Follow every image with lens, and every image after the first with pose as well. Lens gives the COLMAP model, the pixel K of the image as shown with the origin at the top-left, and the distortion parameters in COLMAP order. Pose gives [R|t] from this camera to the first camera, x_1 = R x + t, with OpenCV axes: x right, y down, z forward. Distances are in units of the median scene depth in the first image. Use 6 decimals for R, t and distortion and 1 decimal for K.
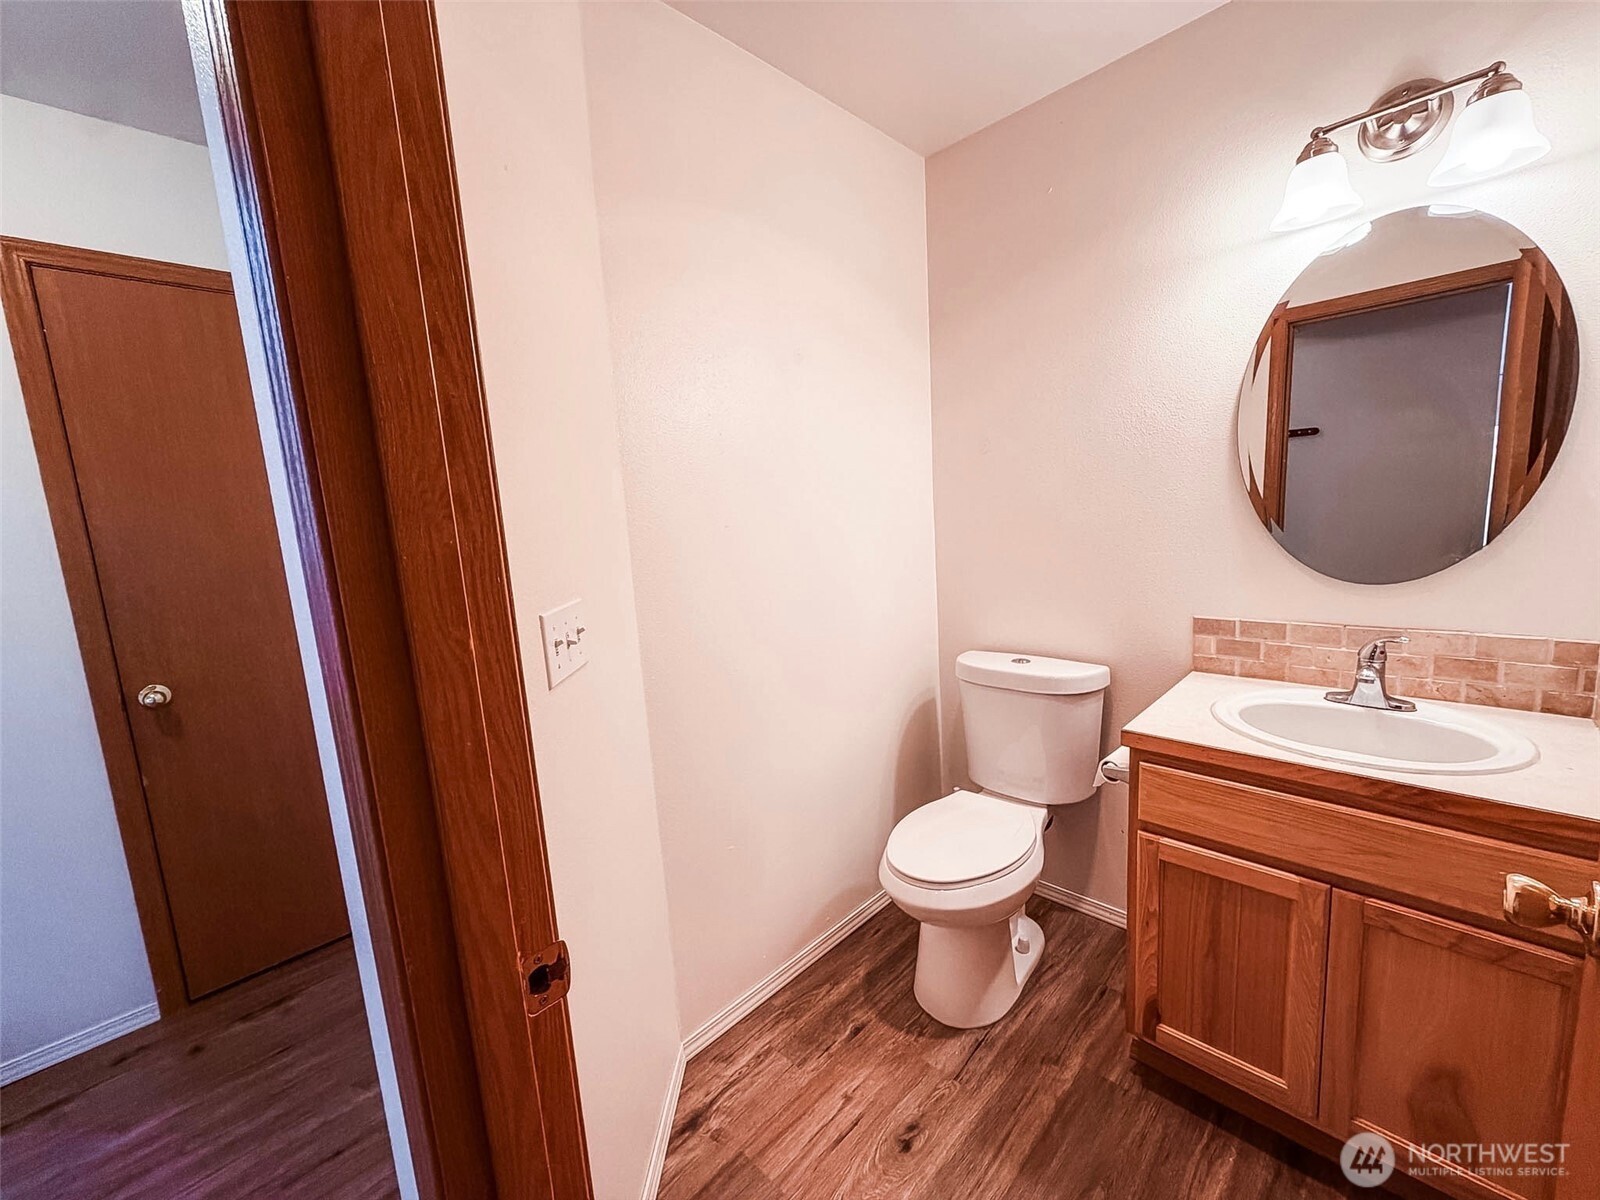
lens RADIAL K [[634.4, 0, 800.4], [0, 634.4, 600.9], [0, 0, 1]] dist [0.000040, -0.000051]
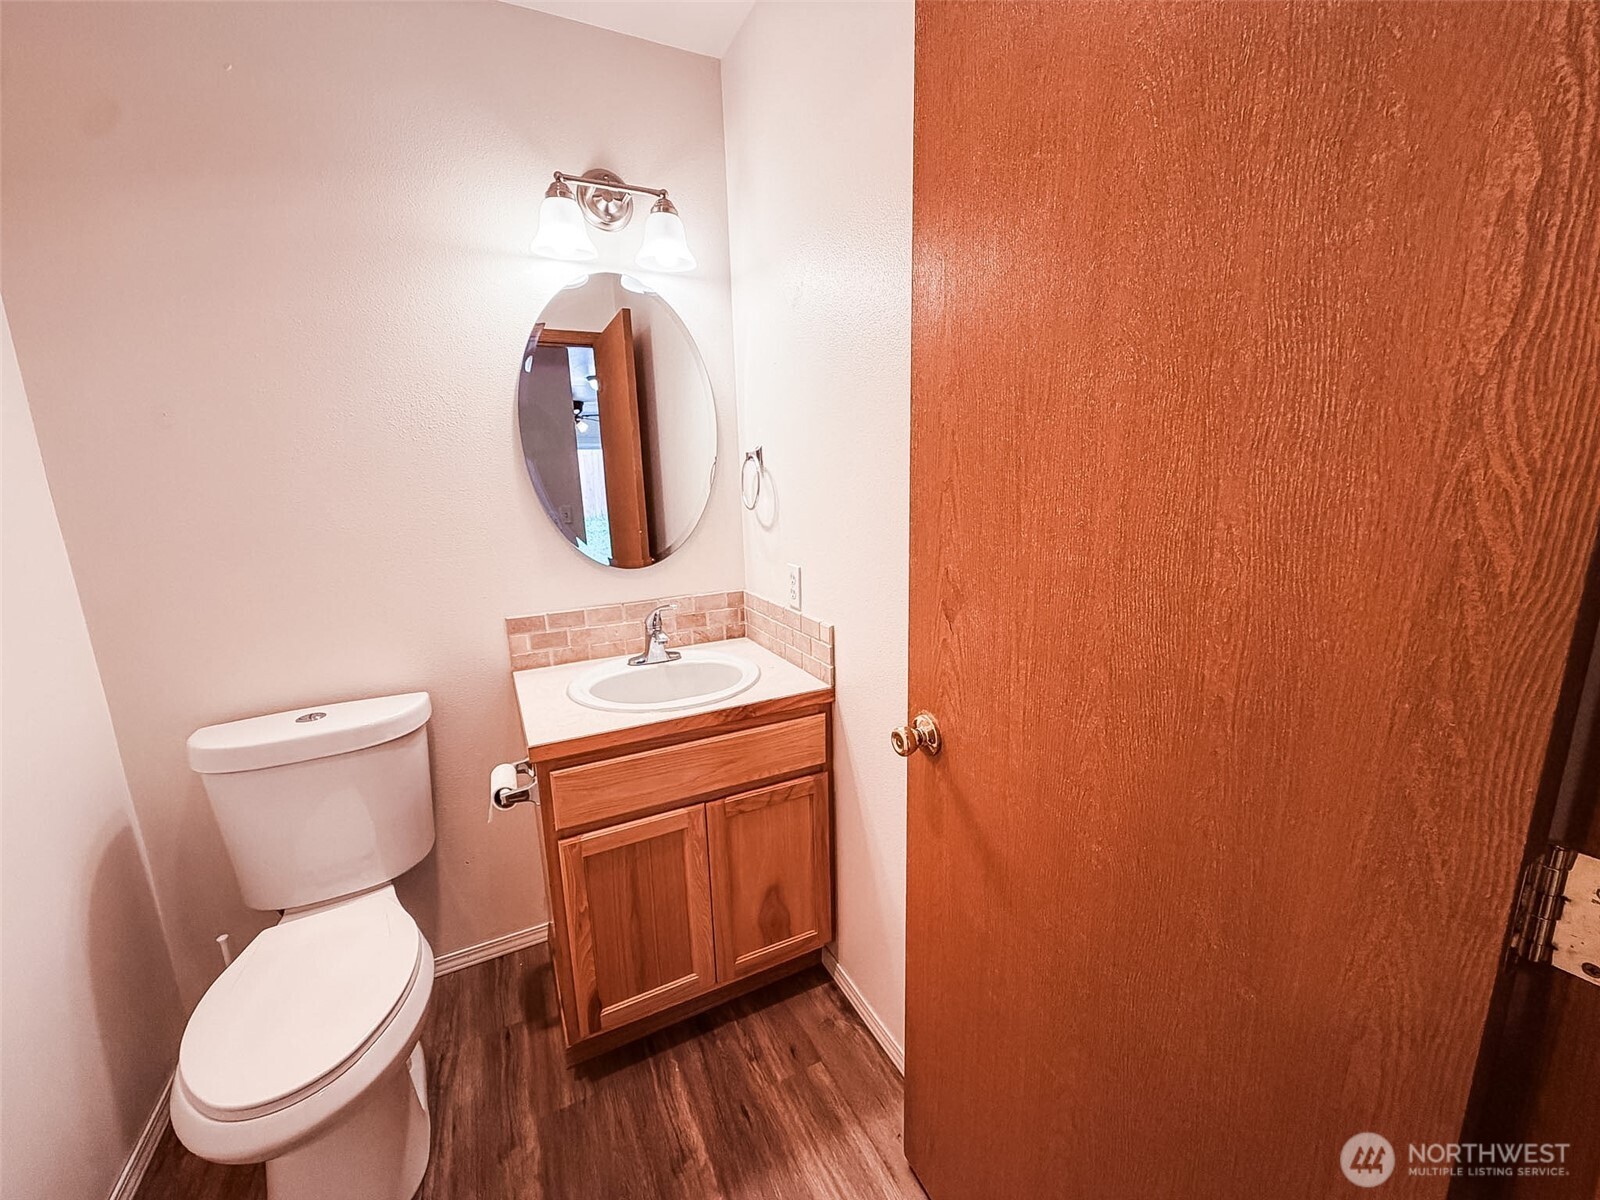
lens RADIAL K [[634.4, 0, 800.2], [0, 634.4, 600.5], [0, 0, 1]] dist [0.000040, -0.000051]
pose [[0.319436, -0.139127, 0.937339, -0.202456], [0.144846, 0.984708, 0.096796, -0.040035], [-0.936472, 0.104850, 0.334703, 0.287582]]
